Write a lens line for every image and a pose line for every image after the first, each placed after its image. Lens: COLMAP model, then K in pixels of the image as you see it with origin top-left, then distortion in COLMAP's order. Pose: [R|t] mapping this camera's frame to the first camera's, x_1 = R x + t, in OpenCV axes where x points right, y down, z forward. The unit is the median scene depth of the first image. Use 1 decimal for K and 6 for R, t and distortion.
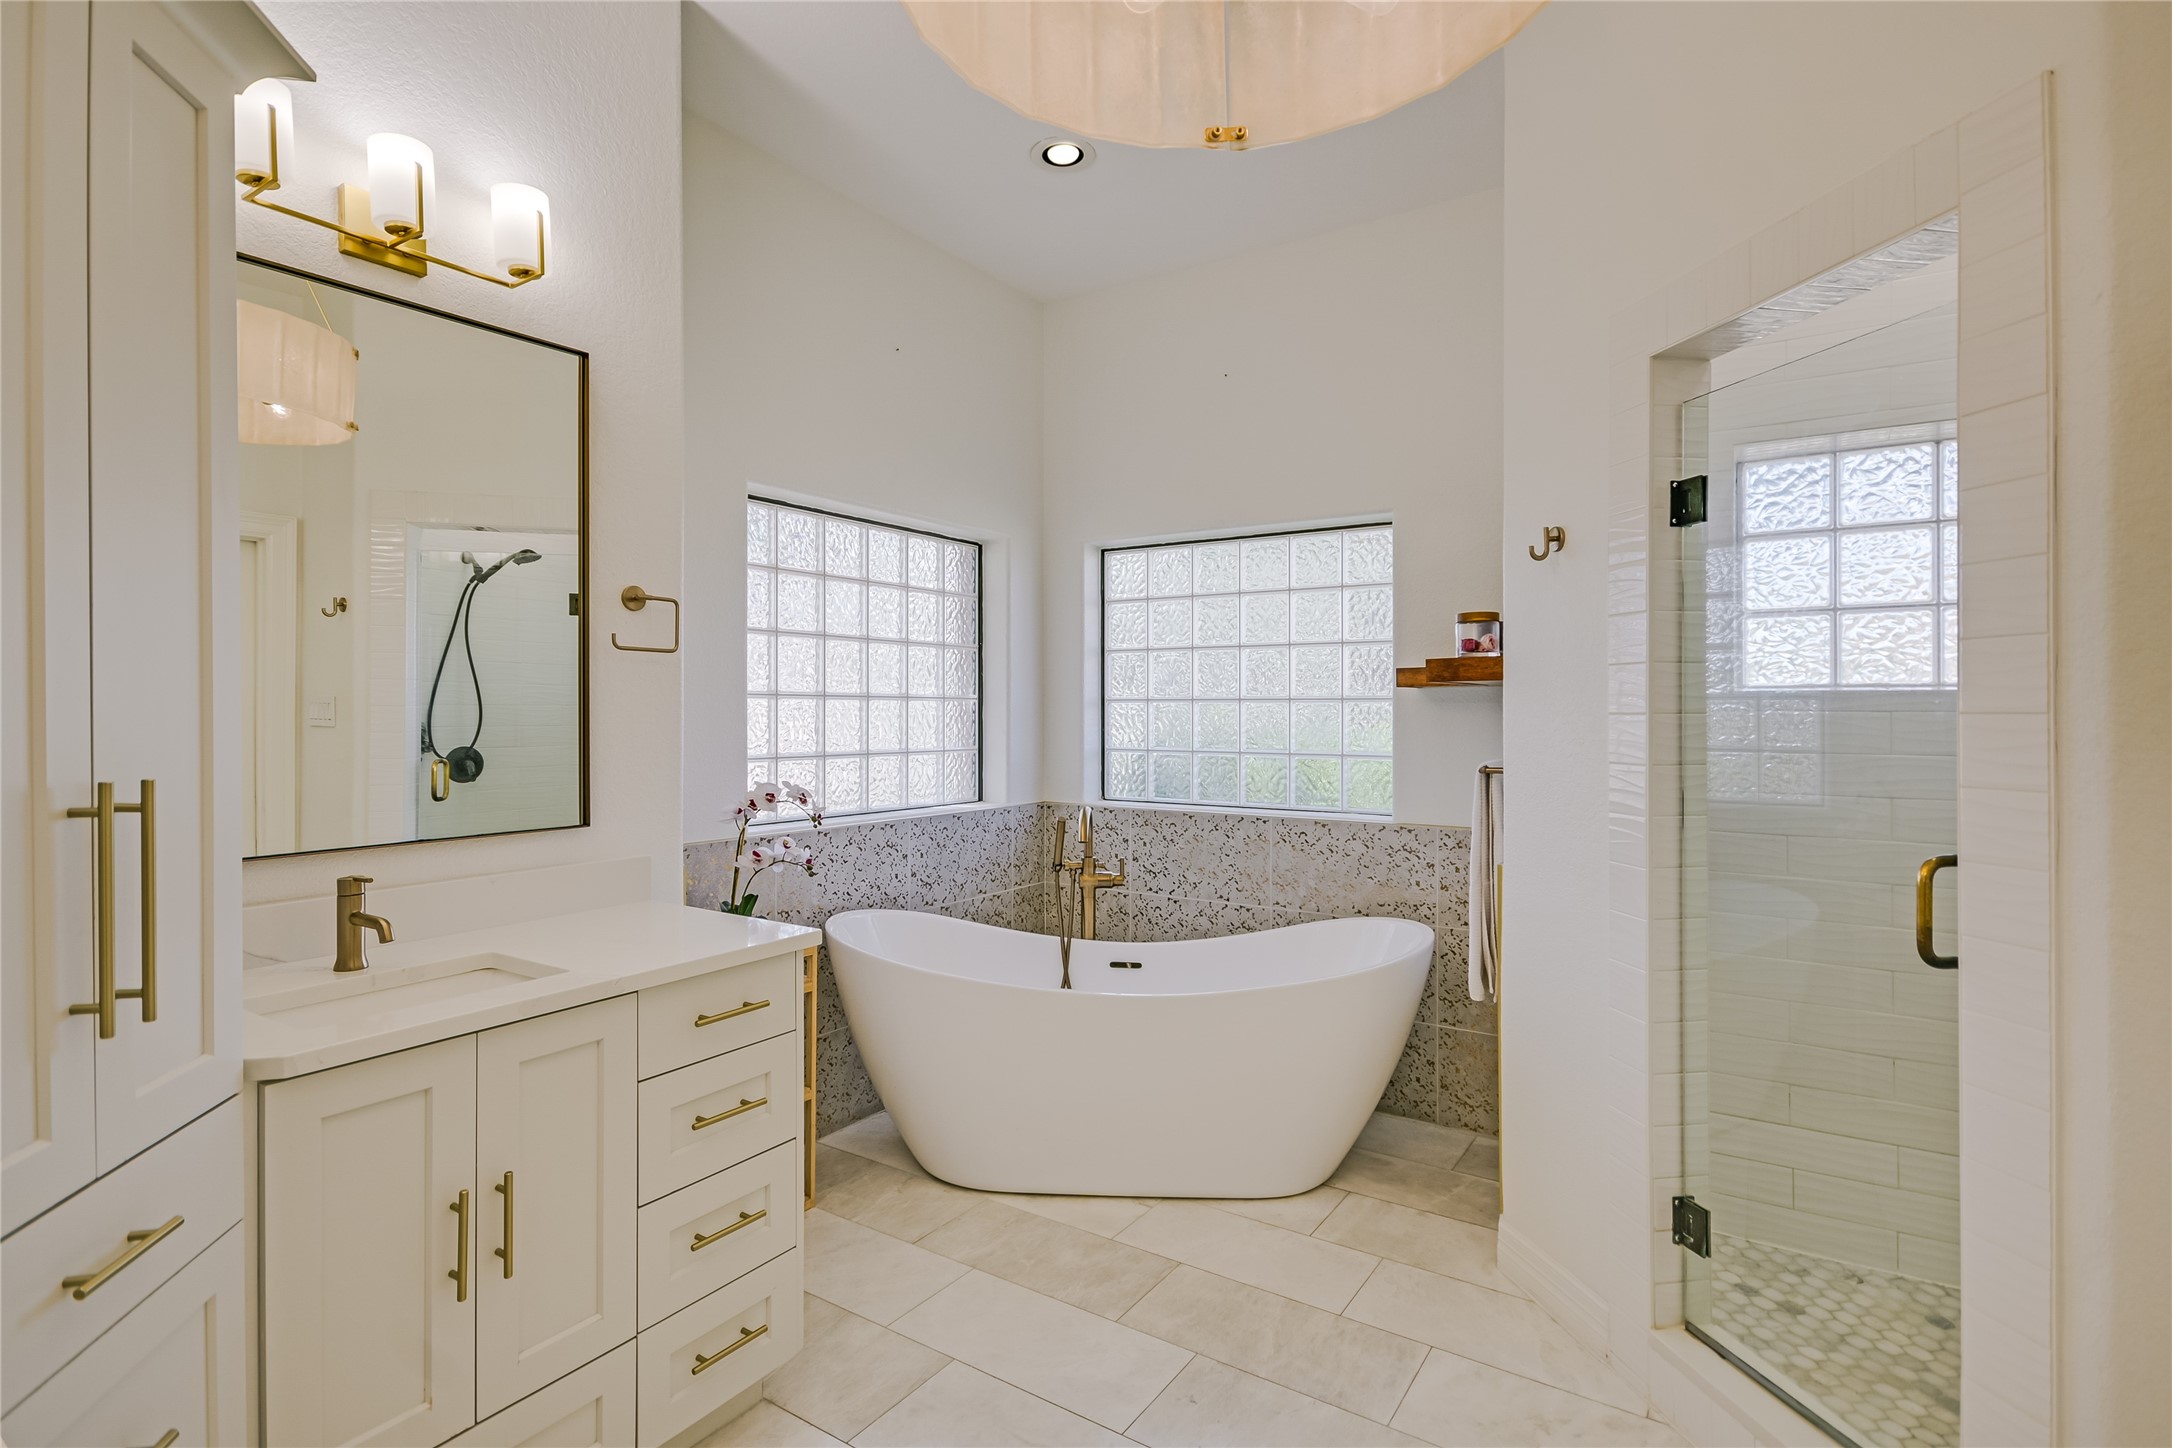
lens RADIAL K [[1069.3, 0, 1079.5], [0, 1069.3, 717.5], [0, 0, 1]] dist [0.002409, 0.015132]
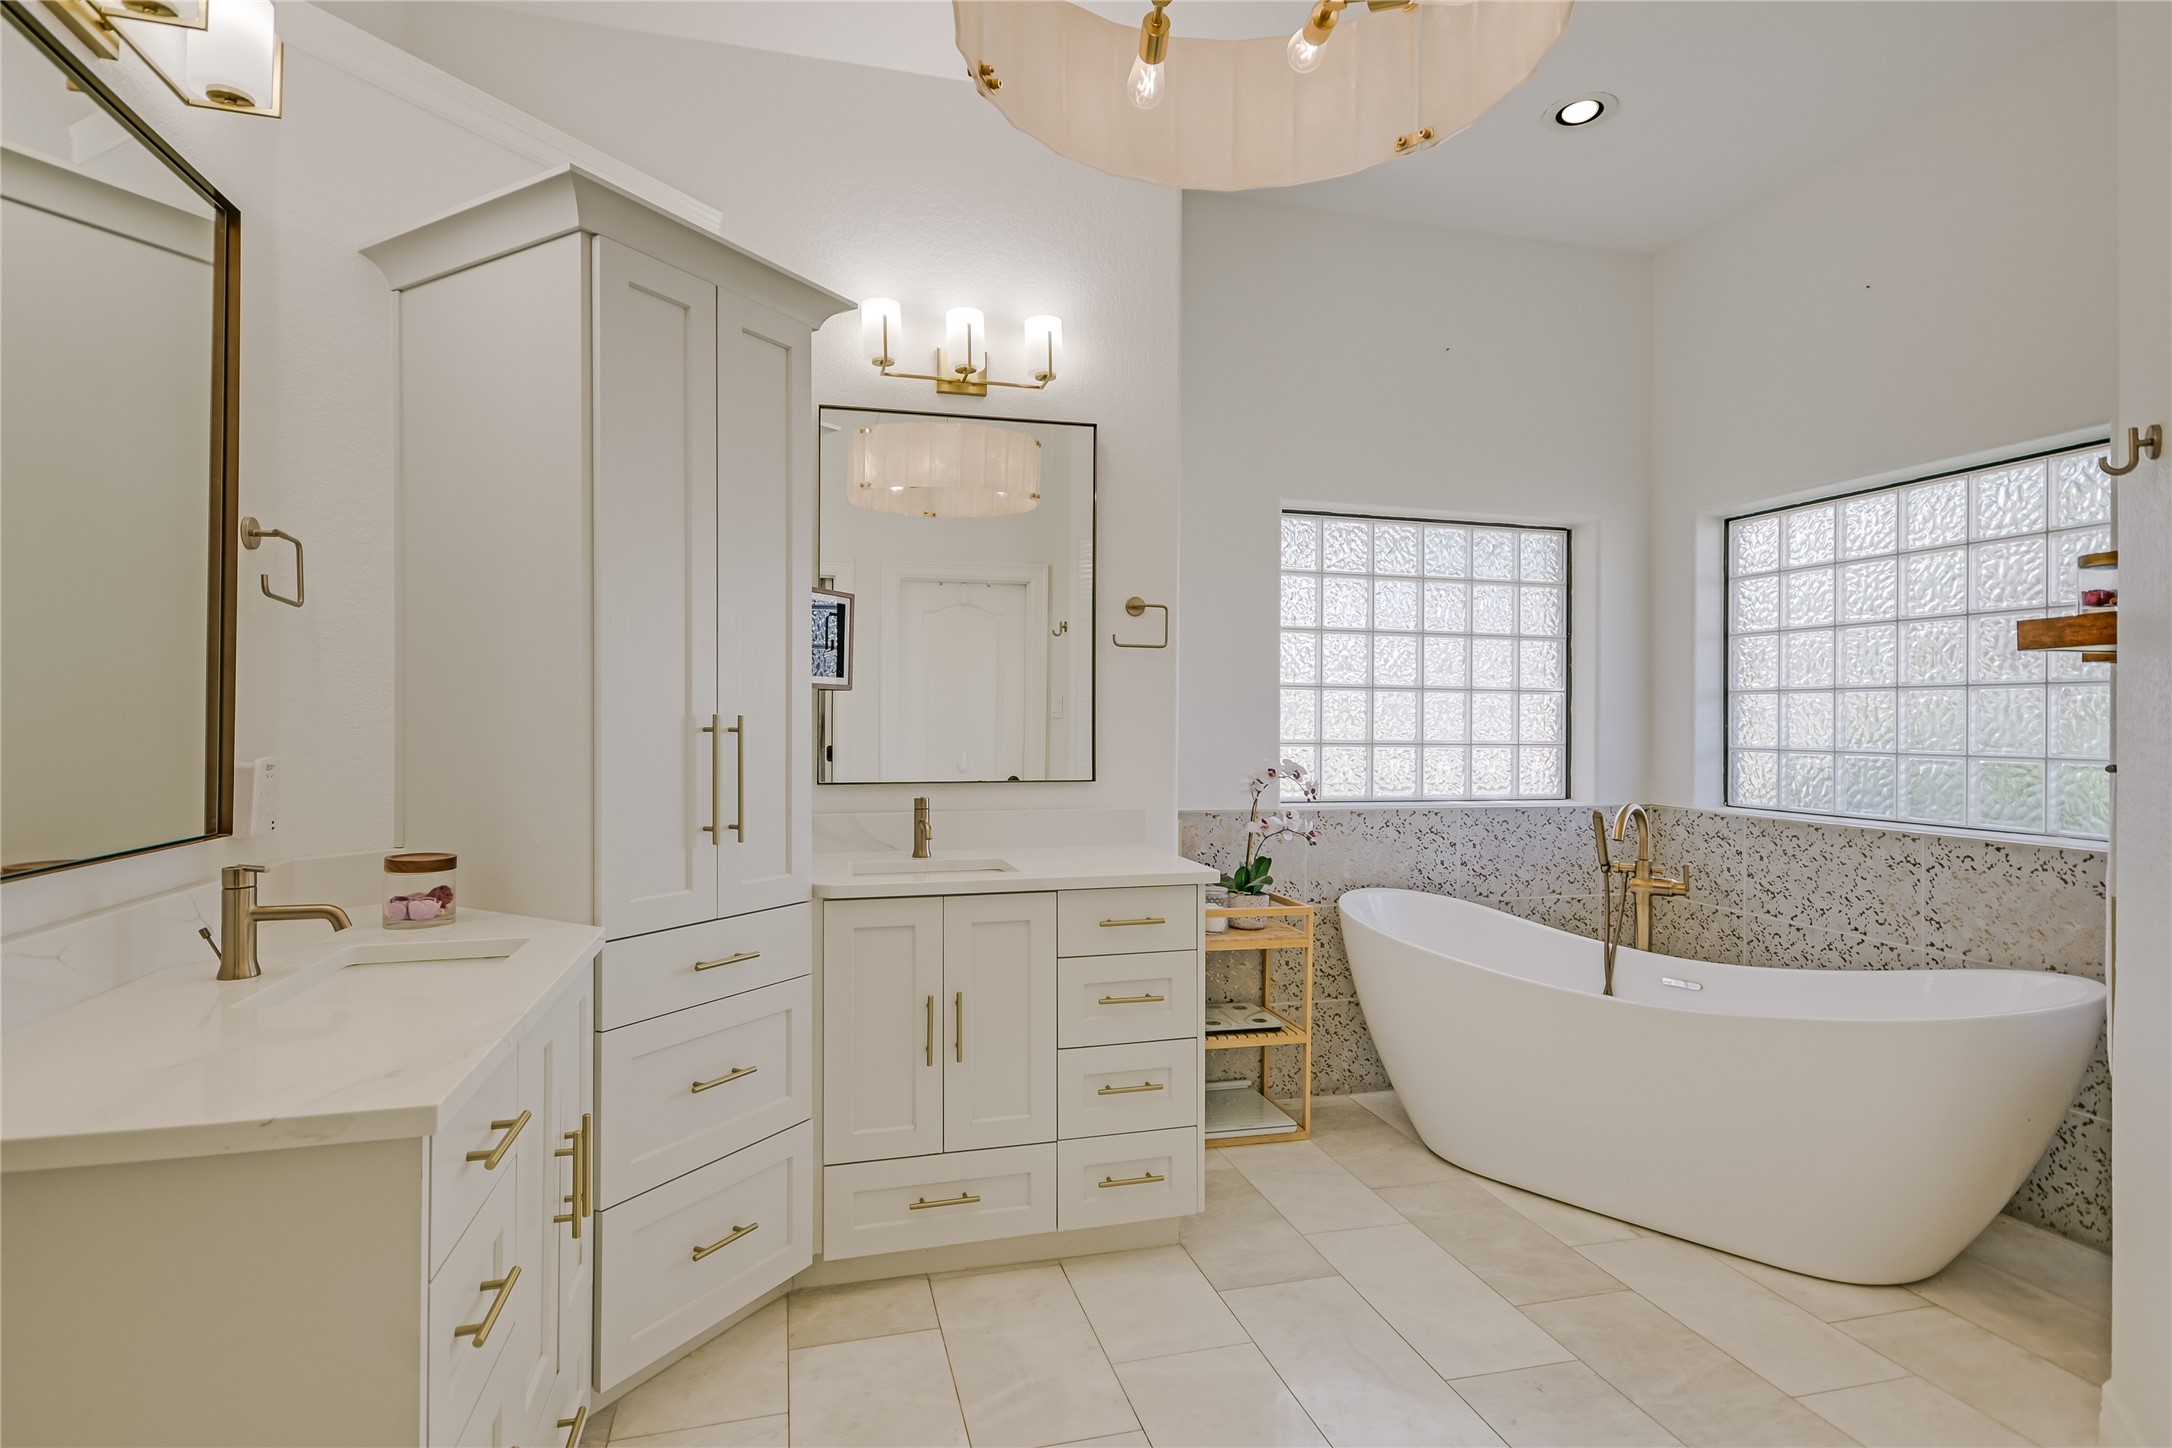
lens RADIAL K [[1090.4, 0, 1086.0], [0, 1090.4, 724.0], [0, 0, 1]] dist [0.003167, 0.008224]
pose [[0.759295, 0.006600, -0.650713, 0.250778], [-0.010090, 0.999948, -0.001631, 0.020480], [0.650668, 0.007804, 0.759322, -0.018564]]
